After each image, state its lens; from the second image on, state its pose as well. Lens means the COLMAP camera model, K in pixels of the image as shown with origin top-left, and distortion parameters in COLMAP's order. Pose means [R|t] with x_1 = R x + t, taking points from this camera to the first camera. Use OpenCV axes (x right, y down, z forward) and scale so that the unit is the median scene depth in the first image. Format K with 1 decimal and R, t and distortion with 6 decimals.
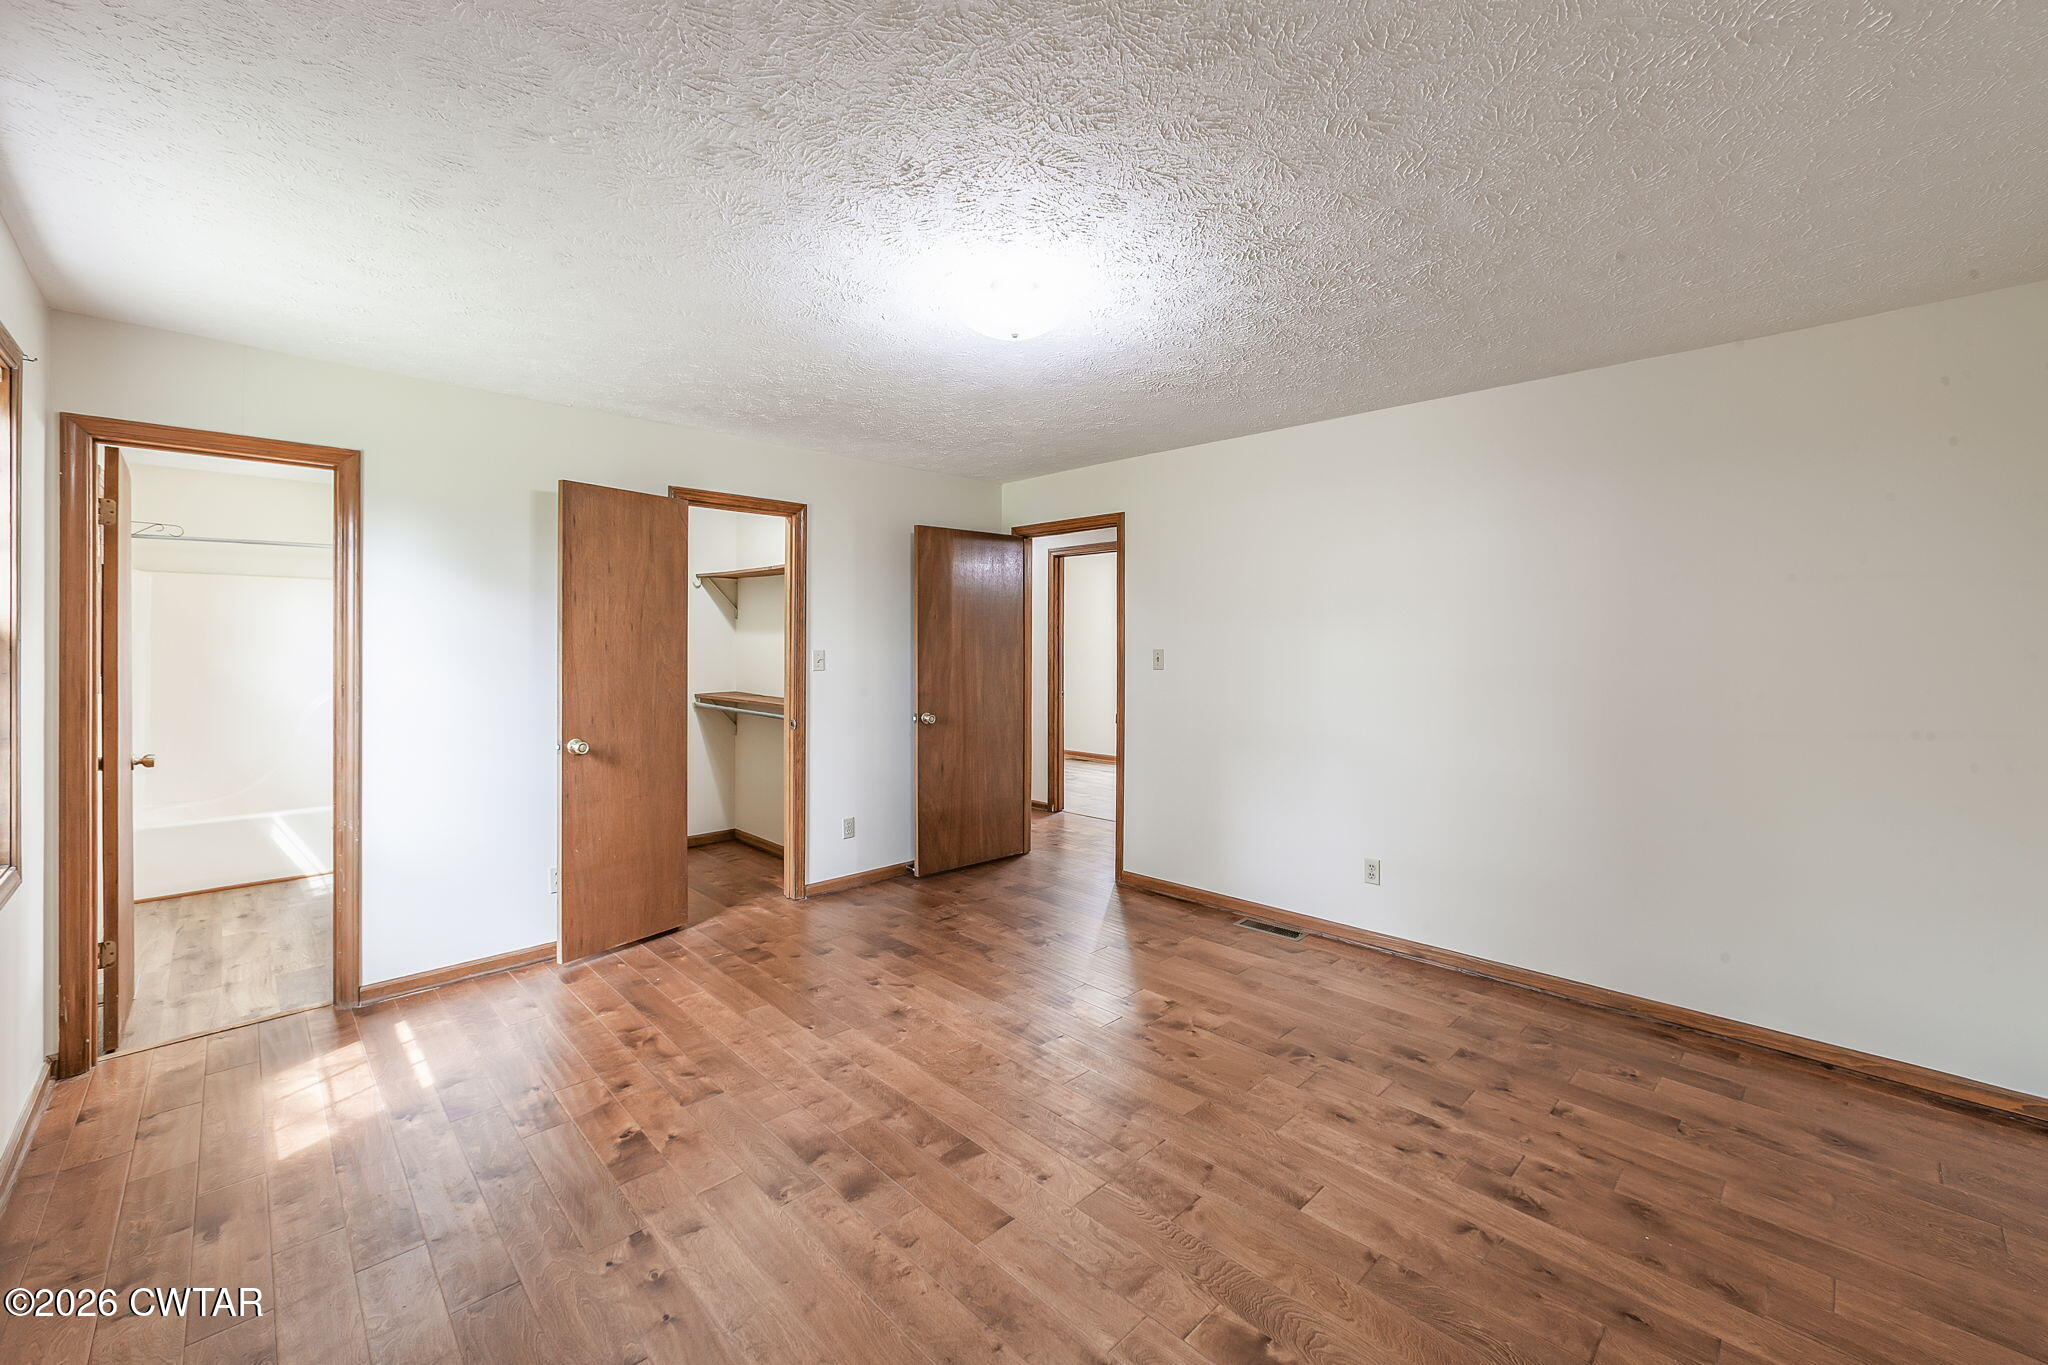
lens RADIAL K [[833.1, 0, 1057.7], [0, 833.1, 645.1], [0, 0, 1]] dist [-0.002286, 0.000625]
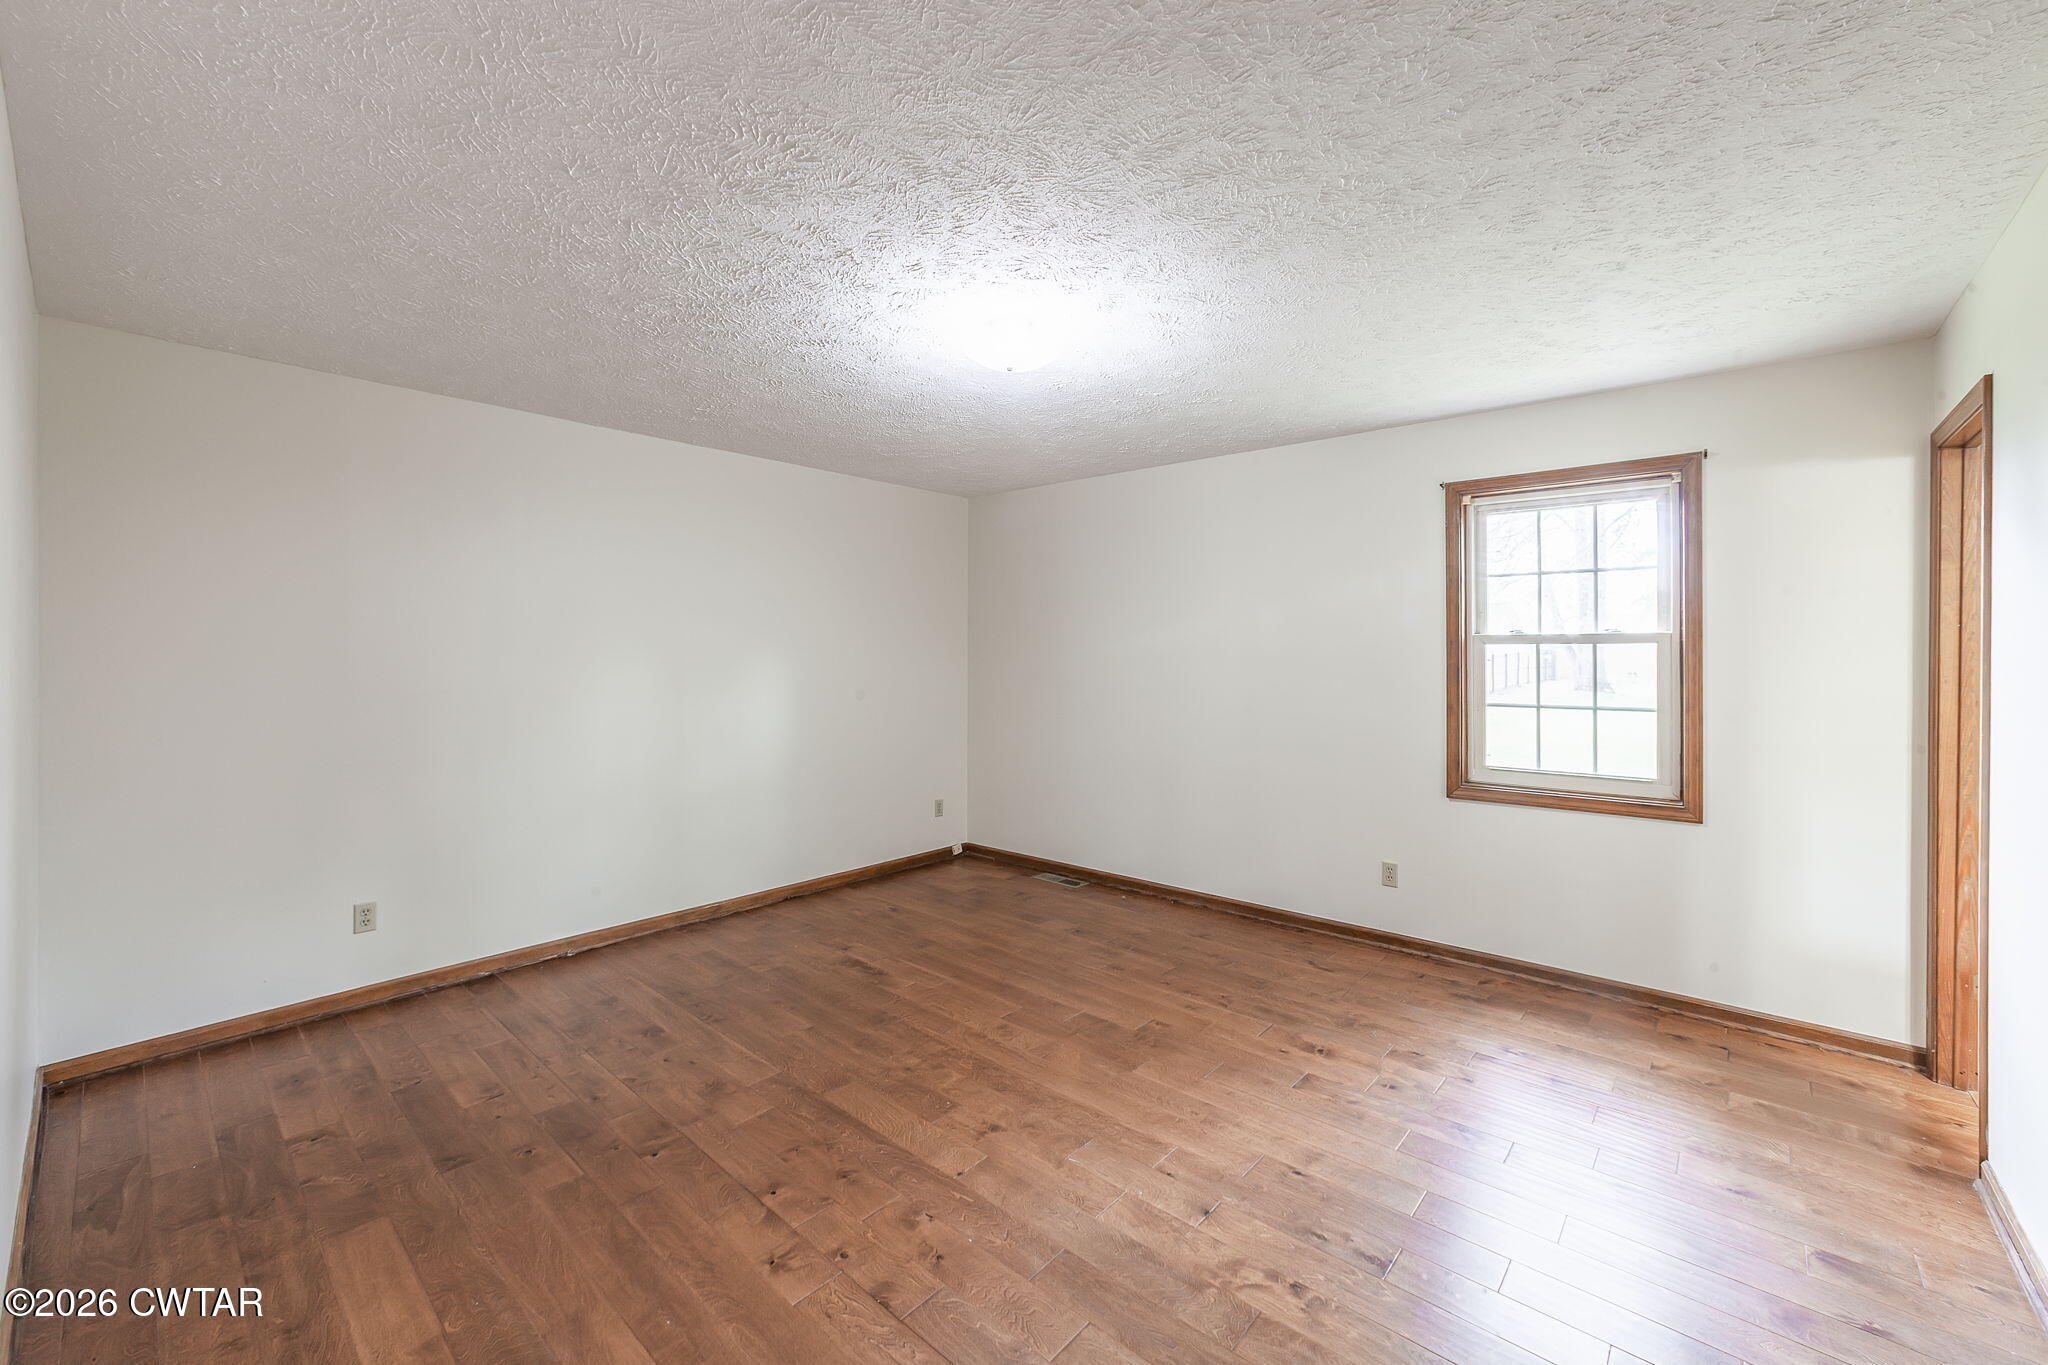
lens RADIAL K [[833.1, 0, 1057.7], [0, 833.1, 645.1], [0, 0, 1]] dist [-0.002286, 0.000625]
pose [[-0.996075, -0.003860, -0.088429, -0.009470], [-0.003511, 0.999985, -0.004110, -0.006230], [0.088444, -0.003784, -0.996074, 1.429335]]
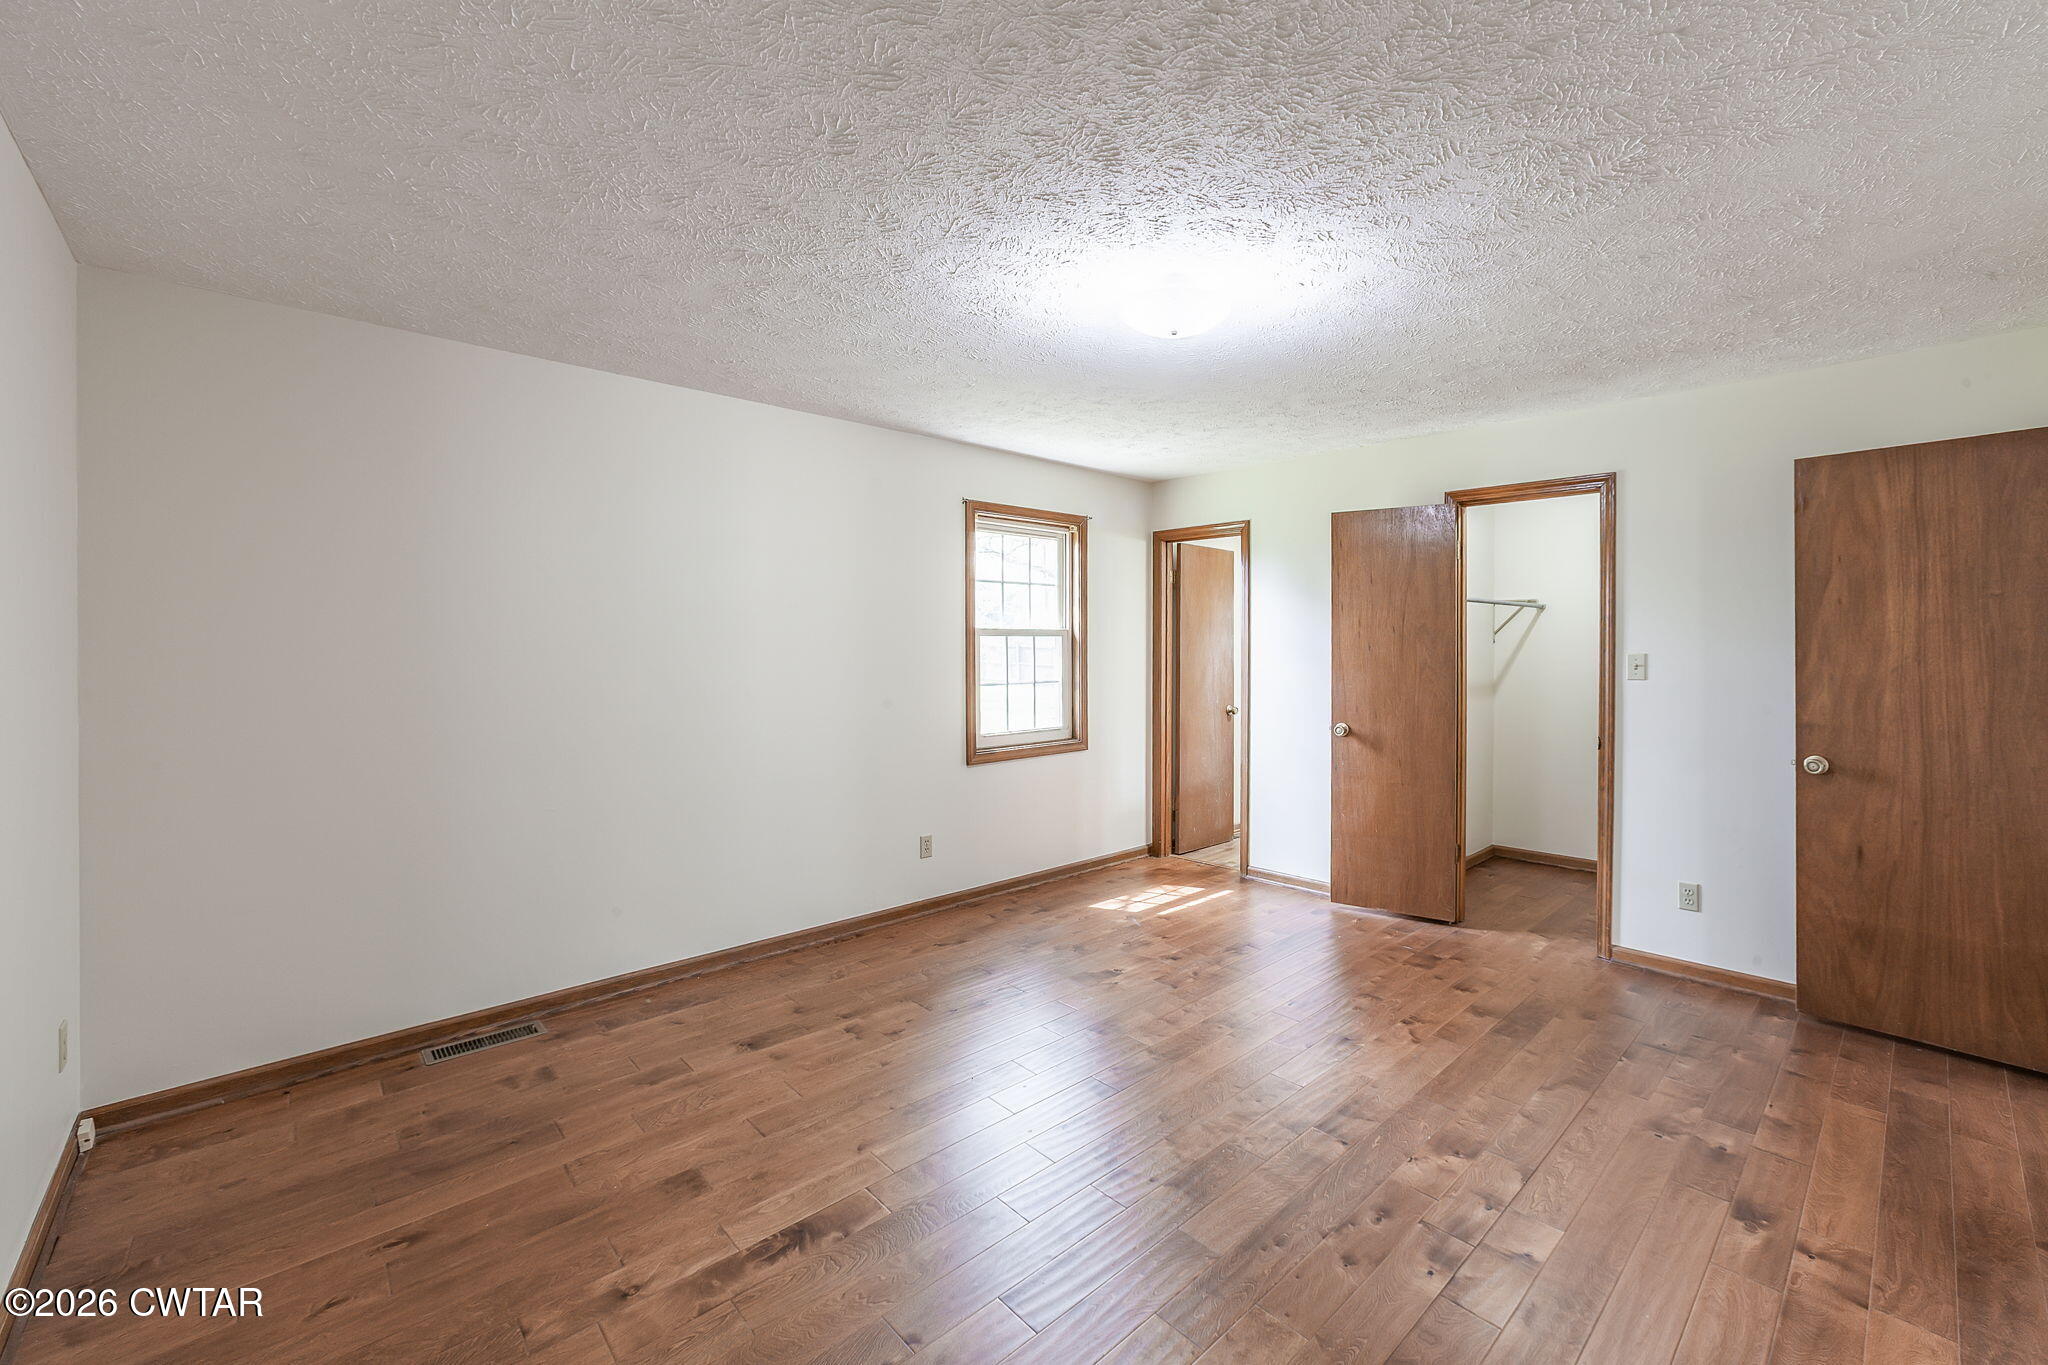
lens RADIAL K [[833.1, 0, 1057.7], [0, 833.1, 645.1], [0, 0, 1]] dist [-0.002286, 0.000625]
pose [[-0.027926, -0.002438, -0.999607, 0.643447], [-0.003628, 0.999991, -0.002337, 0.002534], [0.999603, 0.003561, -0.027934, 0.603134]]
